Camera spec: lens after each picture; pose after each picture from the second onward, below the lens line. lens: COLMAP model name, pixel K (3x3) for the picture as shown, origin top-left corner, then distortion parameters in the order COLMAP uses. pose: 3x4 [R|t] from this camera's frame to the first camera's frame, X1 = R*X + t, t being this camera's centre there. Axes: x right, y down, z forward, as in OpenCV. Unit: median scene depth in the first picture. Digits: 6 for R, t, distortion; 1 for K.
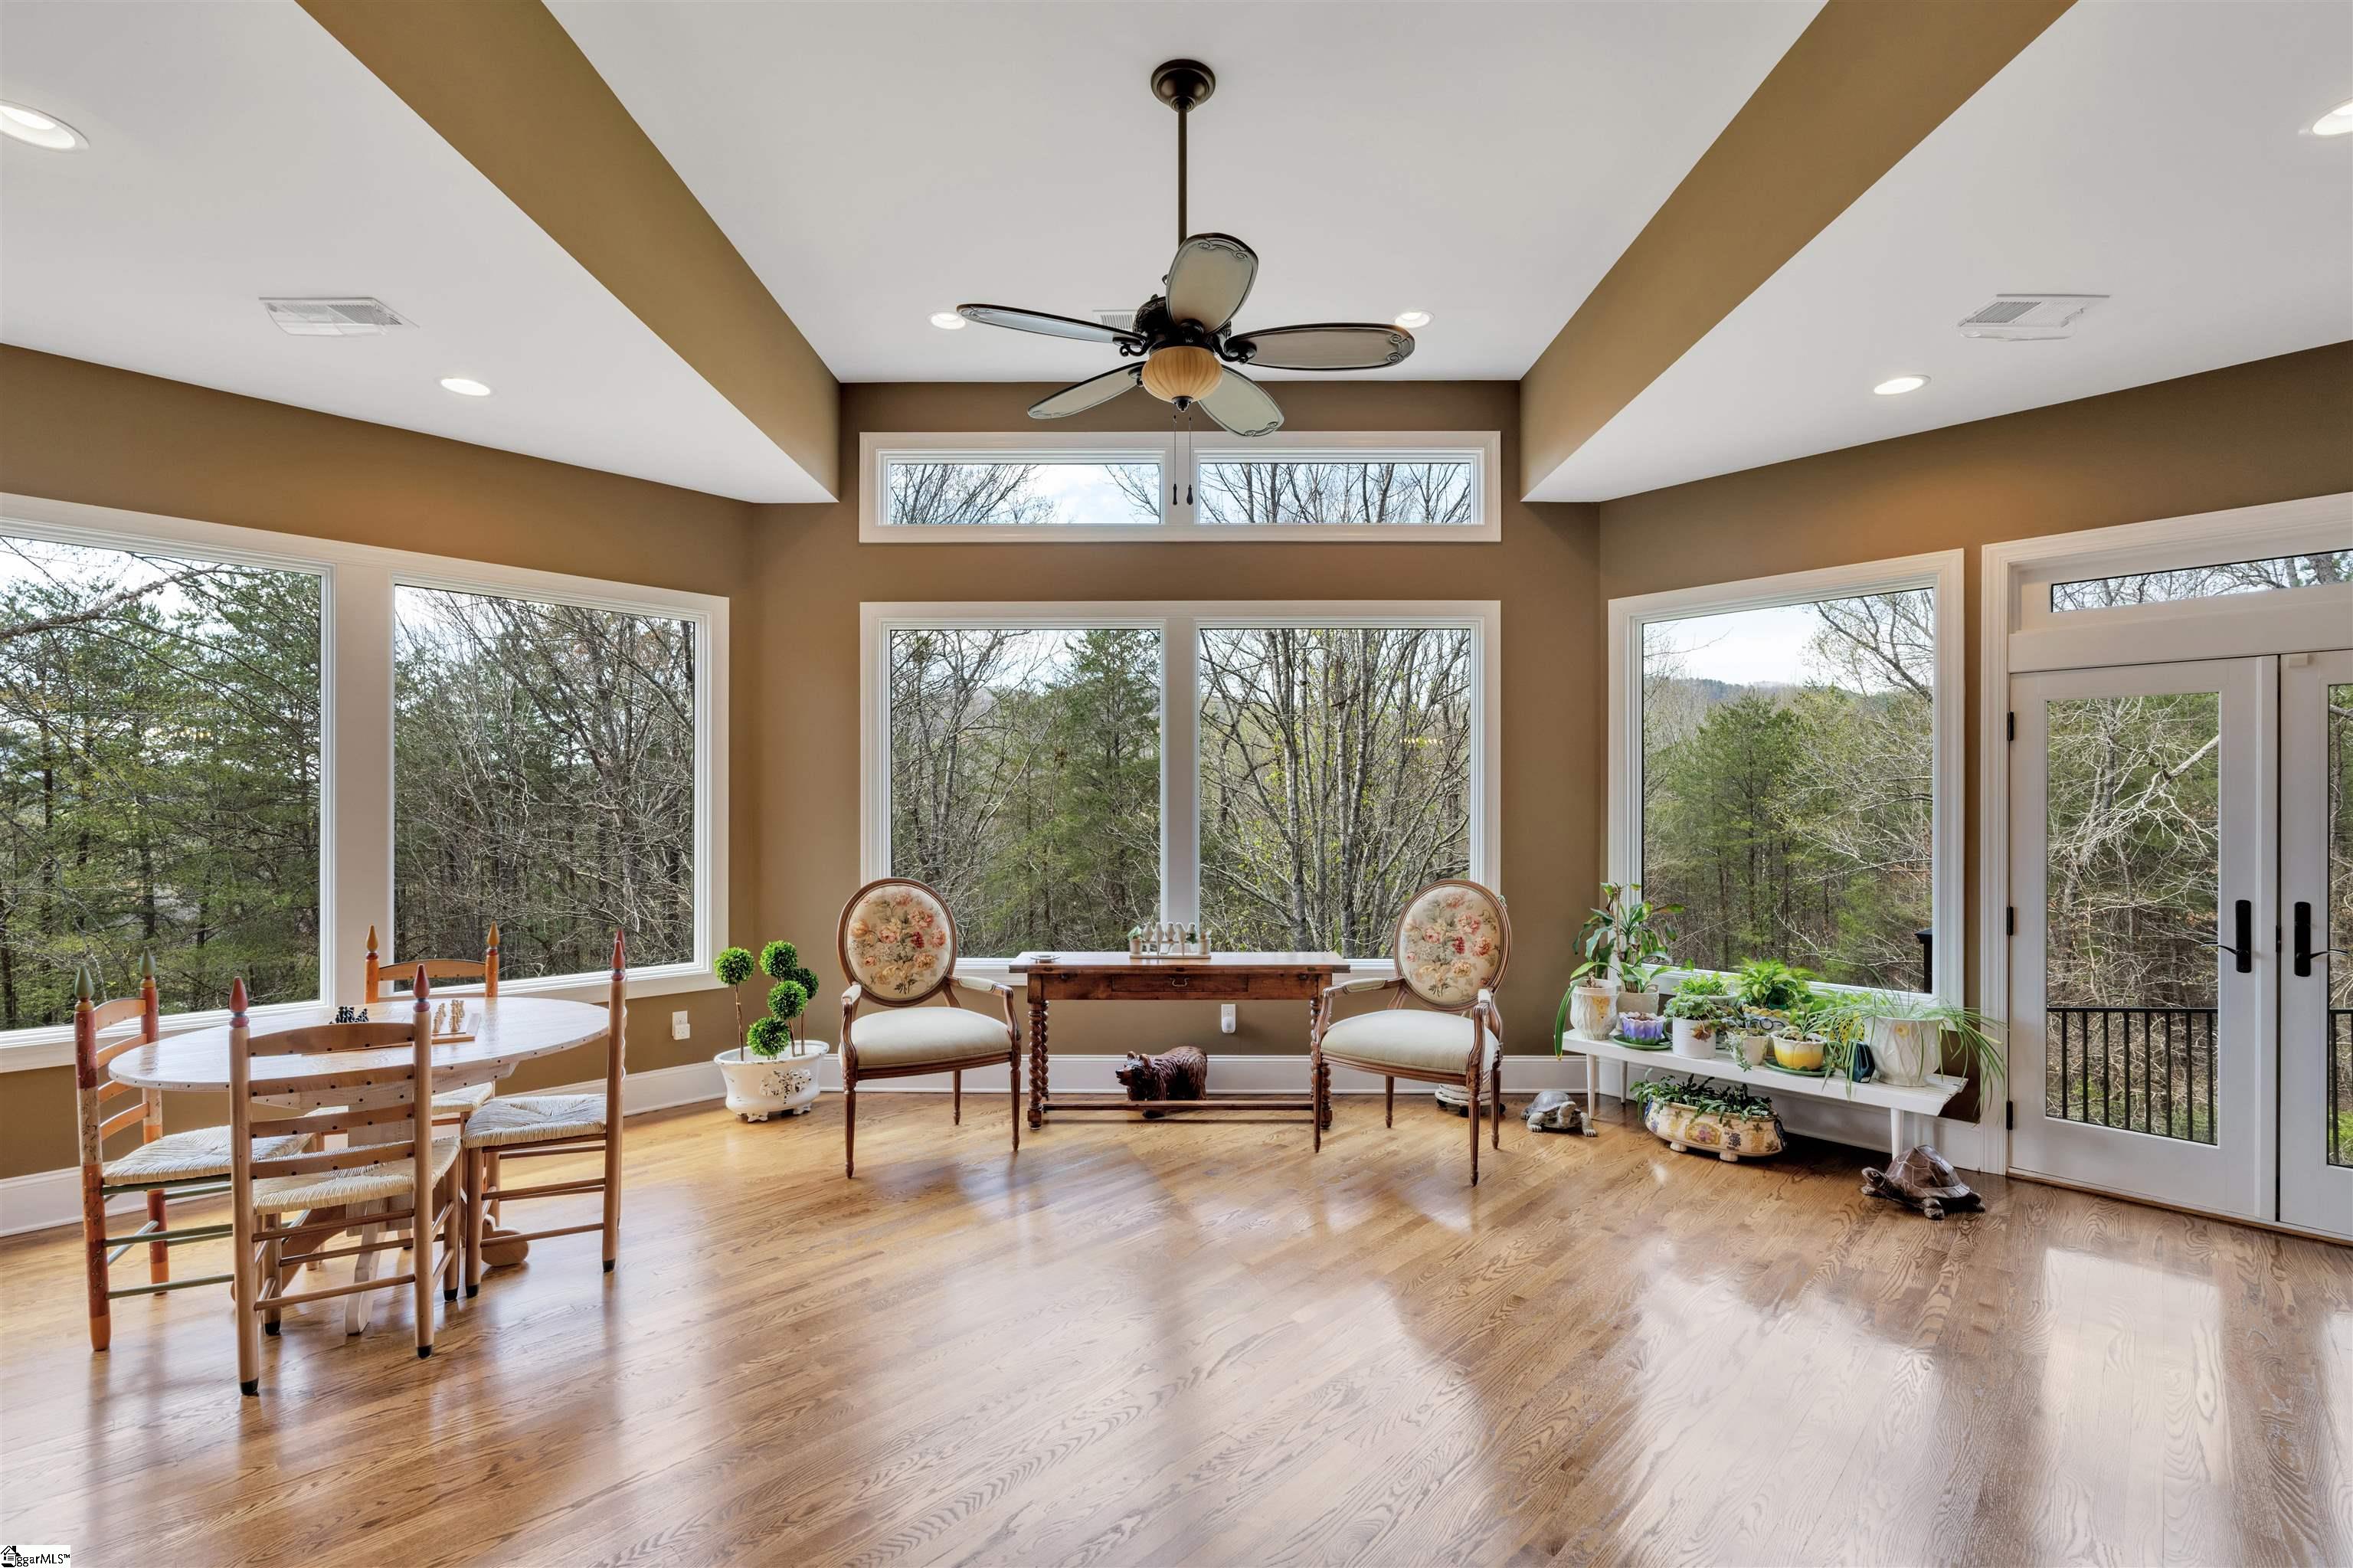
lens RADIAL K [[1035.2, 0, 1181.9], [0, 1035.2, 817.2], [0, 0, 1]] dist [-0.004767, -0.001226]
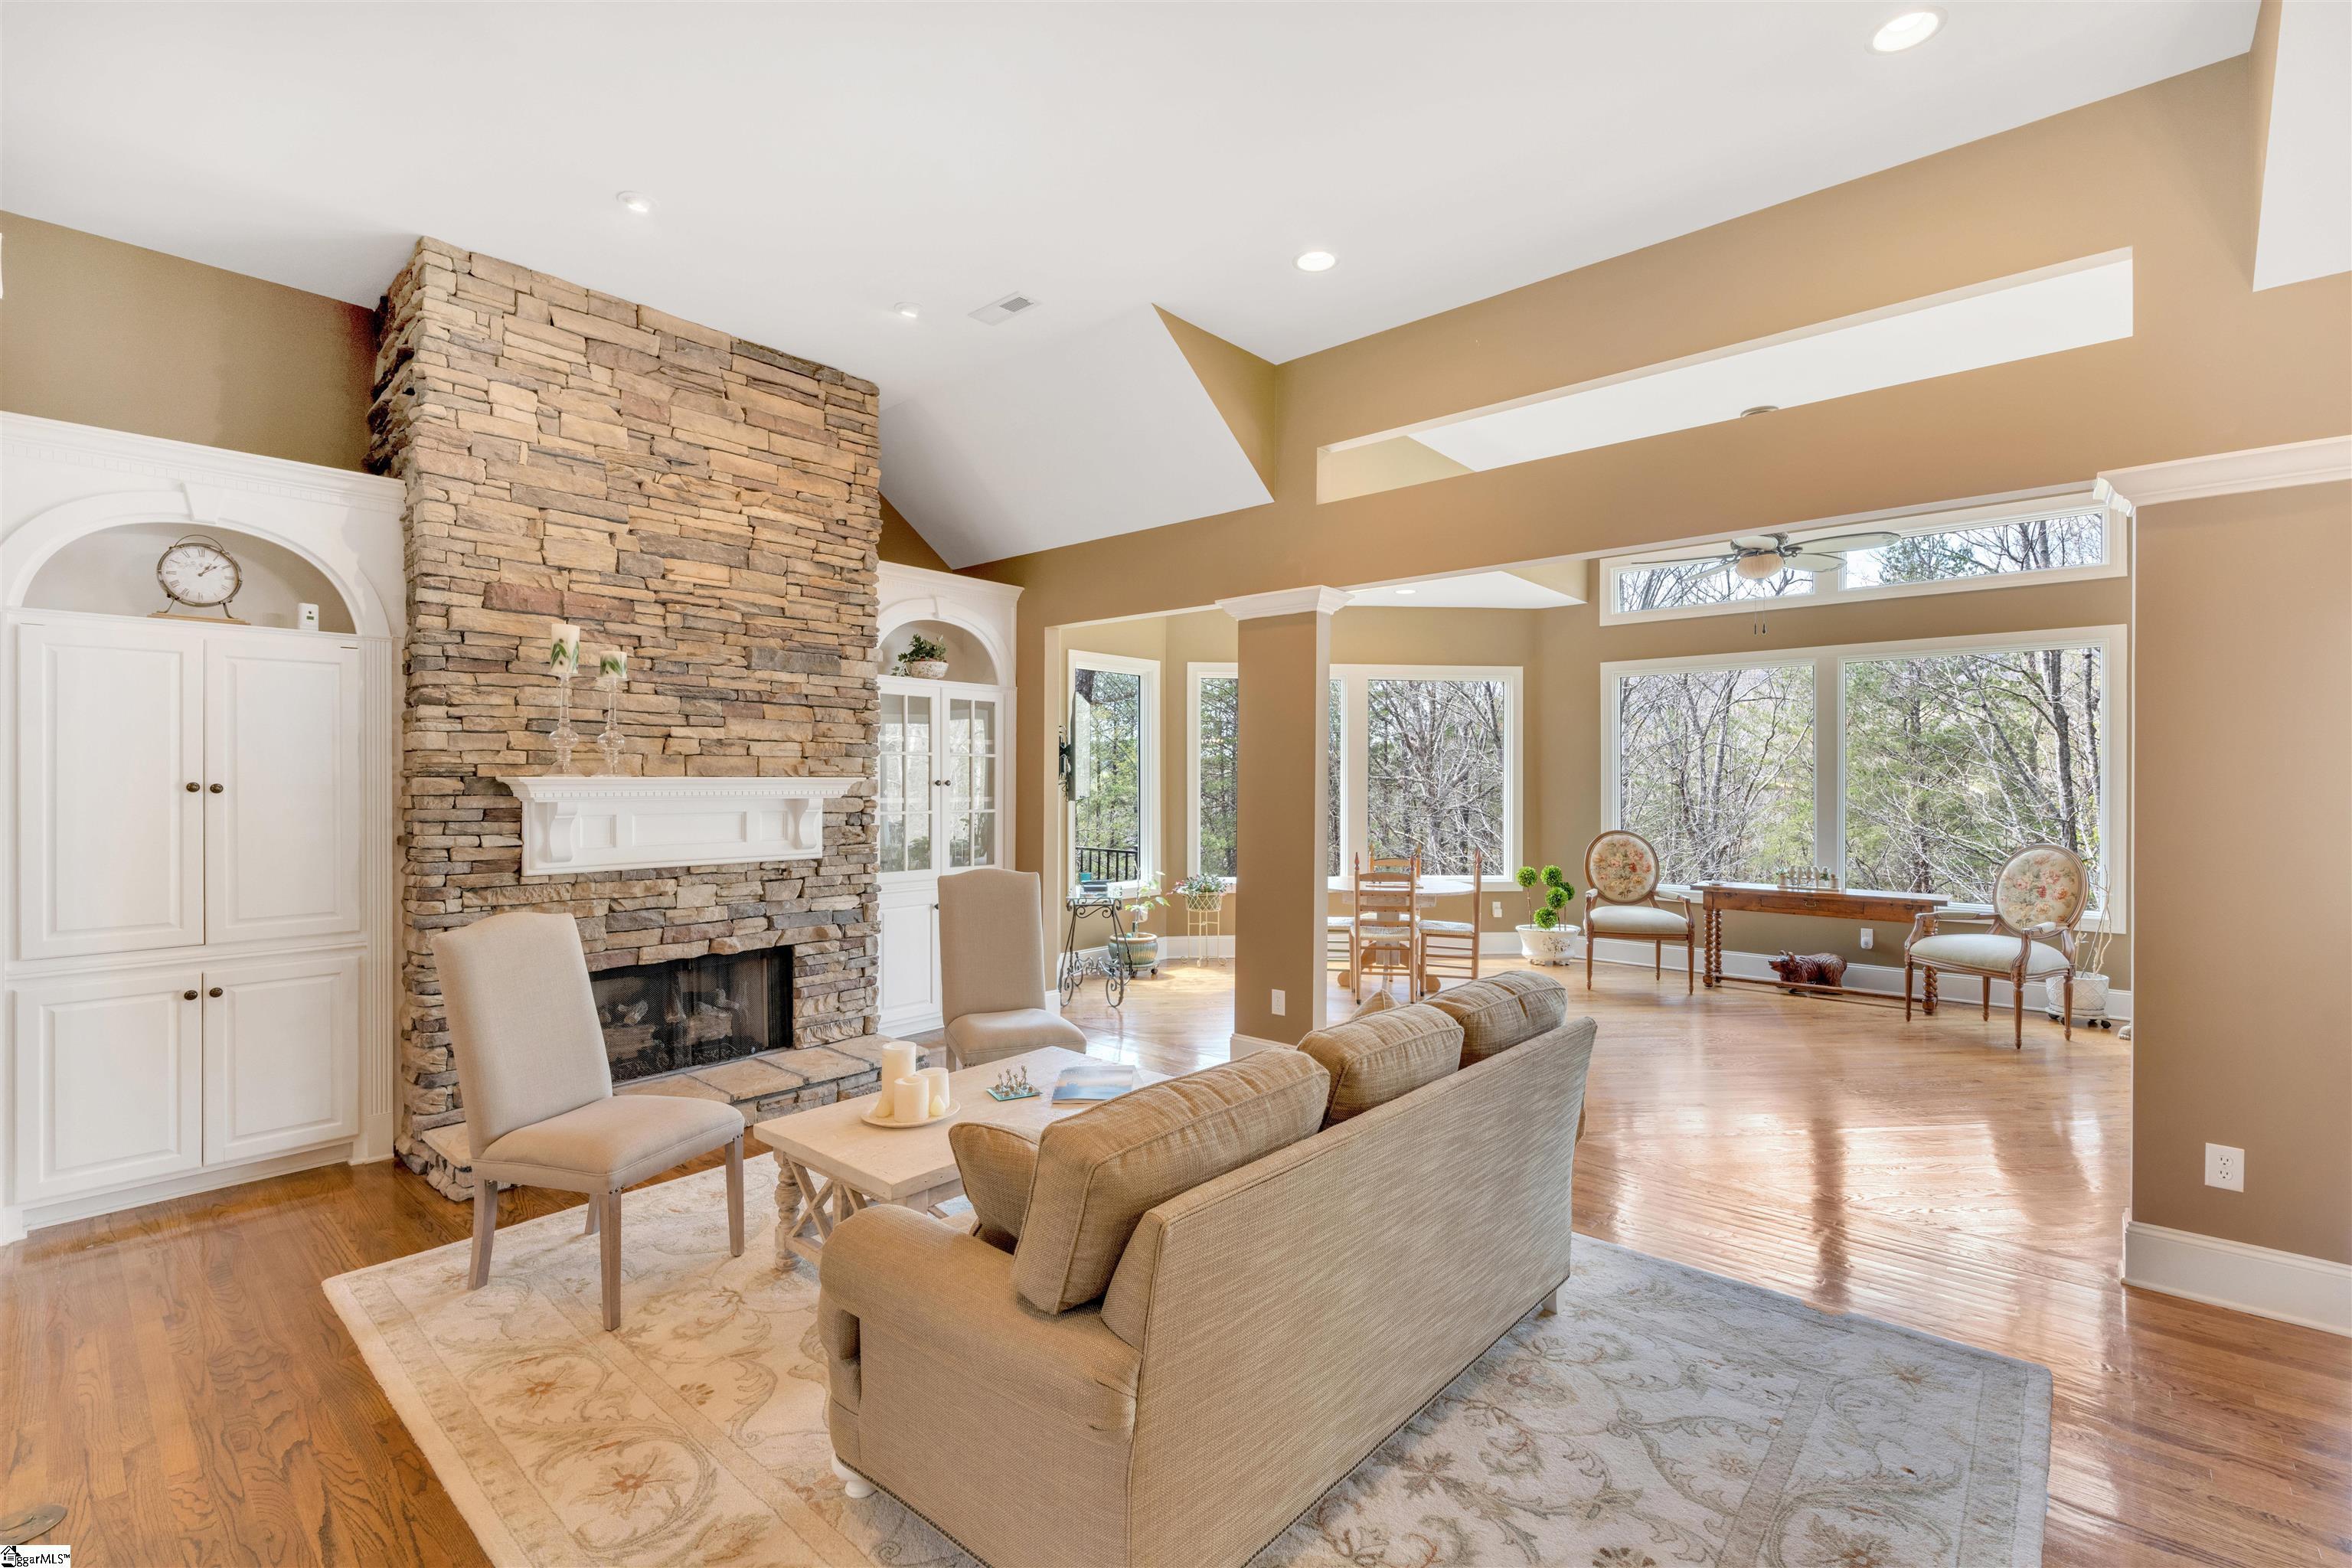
lens RADIAL K [[1034.7, 0, 1187.9], [0, 1034.7, 781.0], [0, 0, 1]] dist [-0.004767, -0.001226]
pose [[0.755486, -0.000498, -0.655165, 0.297611], [-0.003255, 0.999985, -0.004514, -0.011824], [0.655157, 0.005543, 0.755472, -0.740003]]
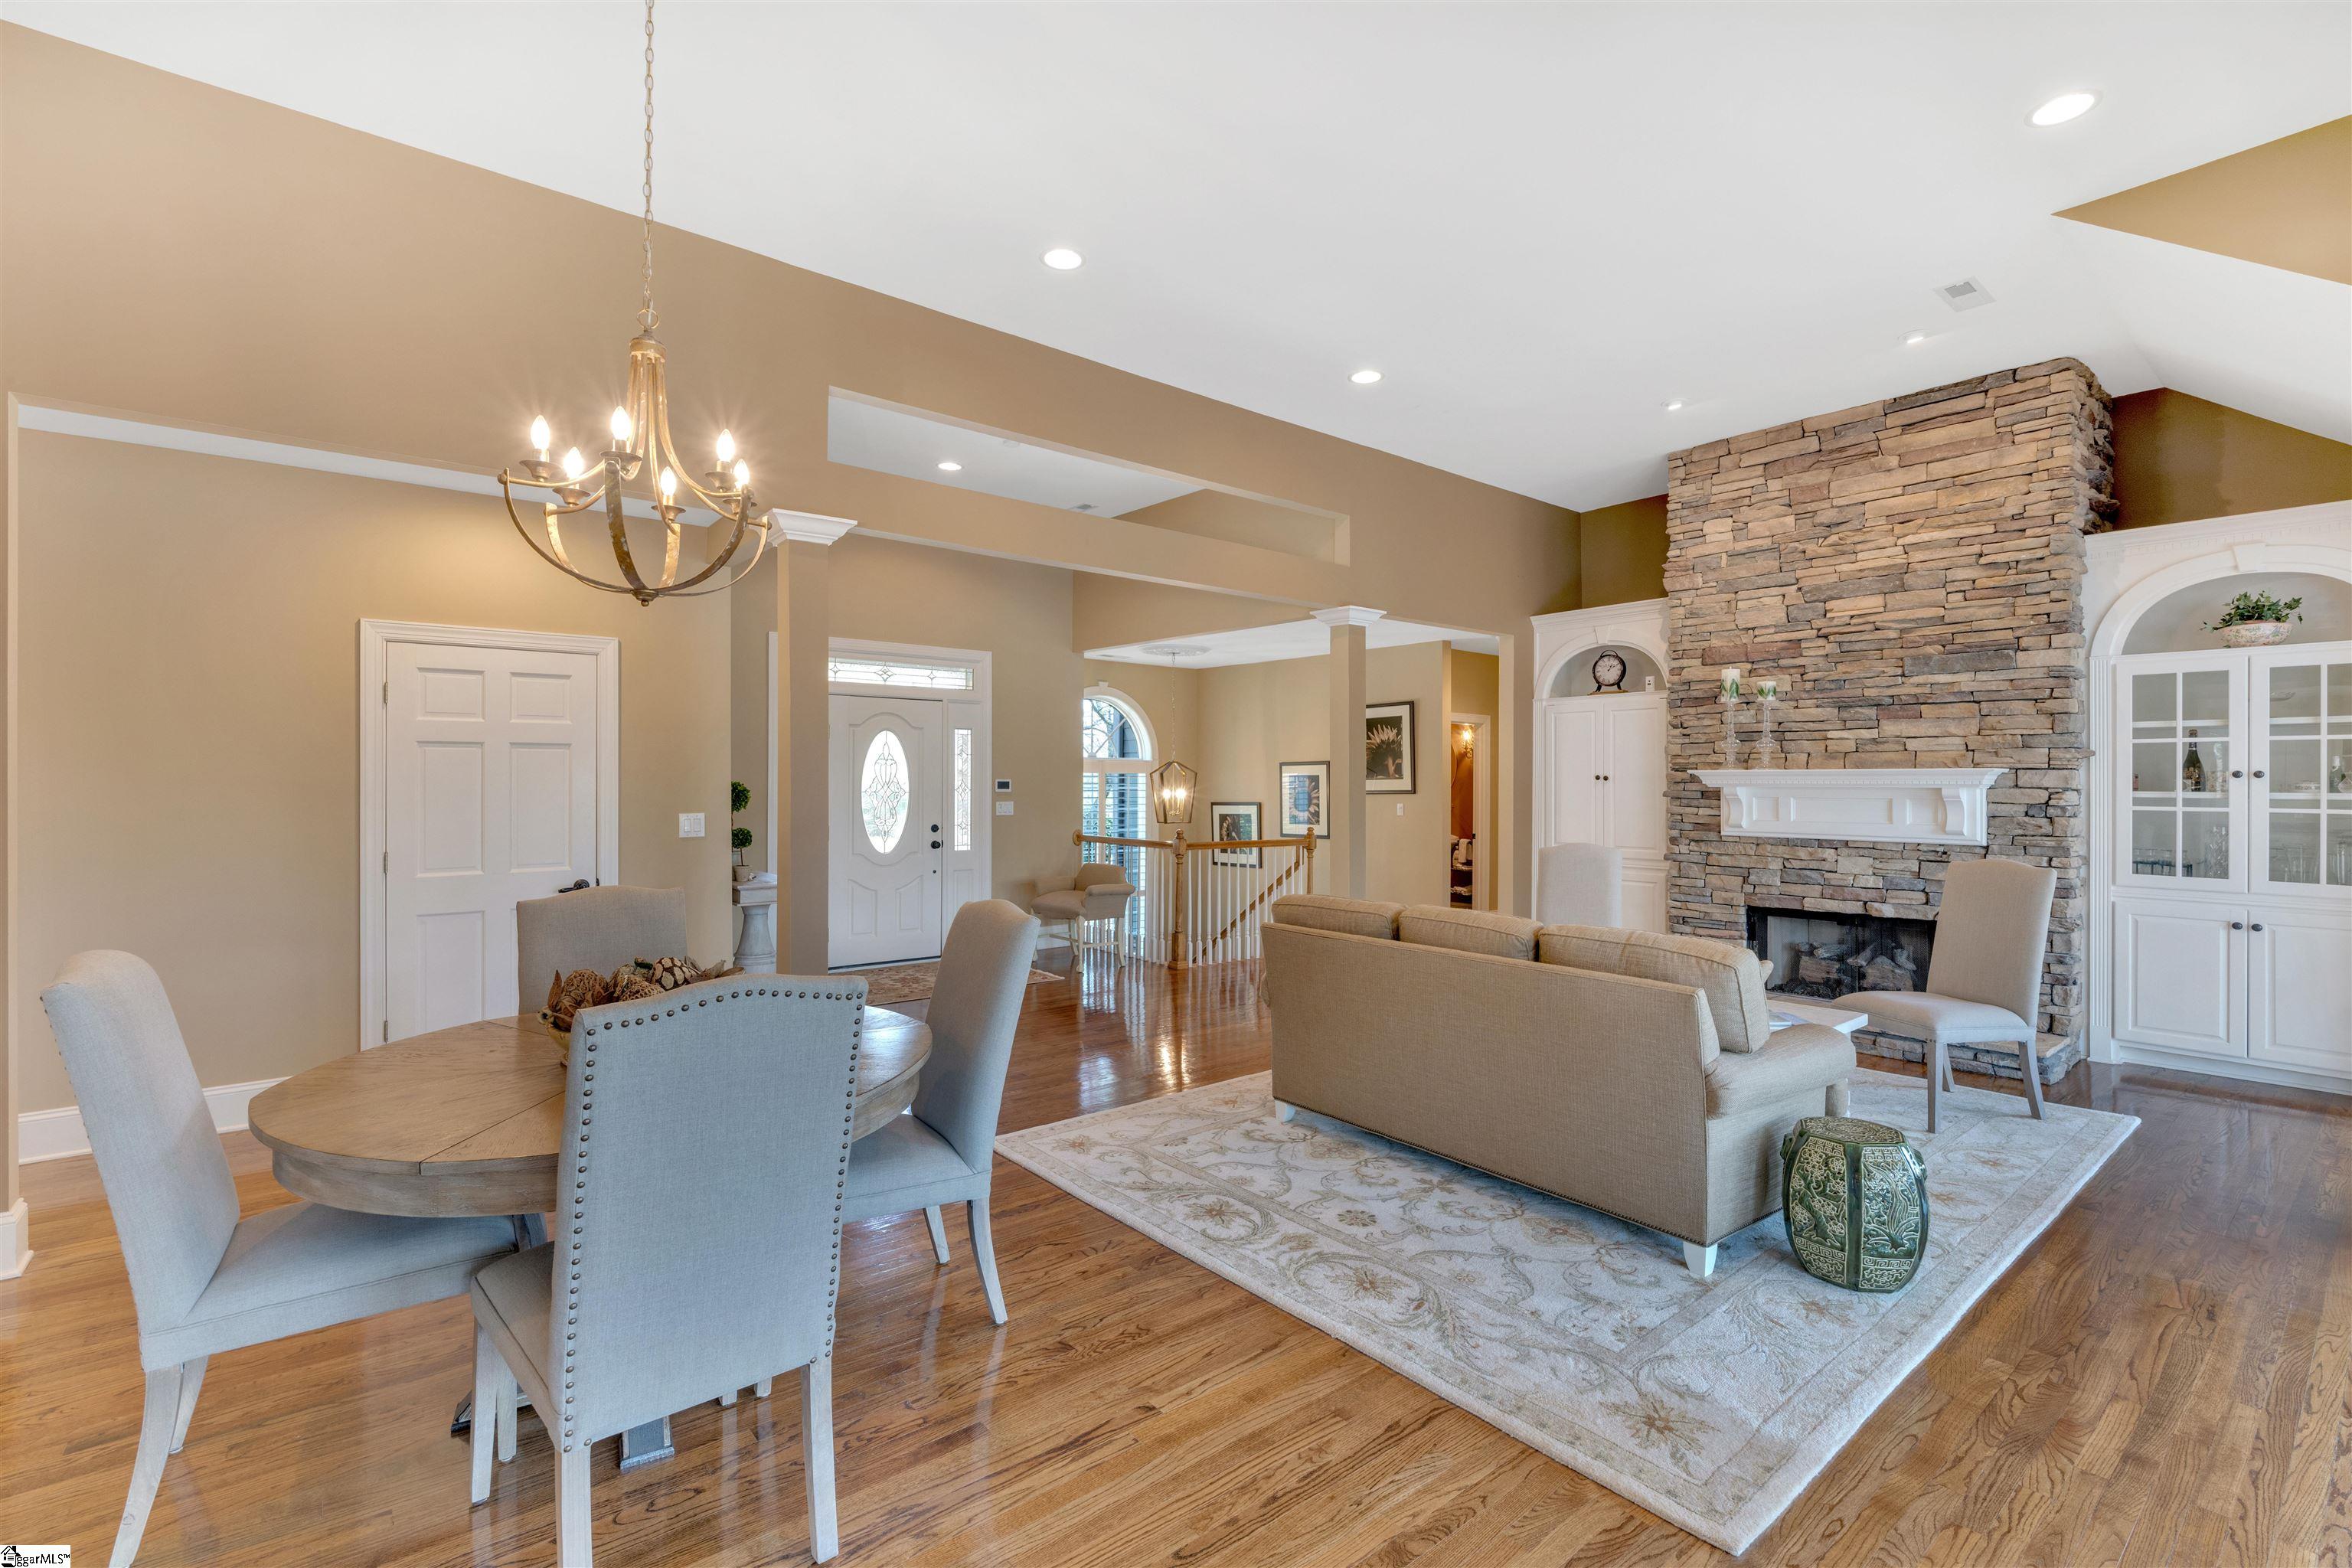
lens RADIAL K [[1034.7, 0, 1142.1], [0, 1034.7, 771.9], [0, 0, 1]] dist [-0.004767, -0.001226]
pose [[-0.791485, -0.003786, -0.611177, 0.728295], [-0.003125, 0.999993, -0.002148, -0.010779], [0.611181, 0.000210, -0.791491, 0.169772]]
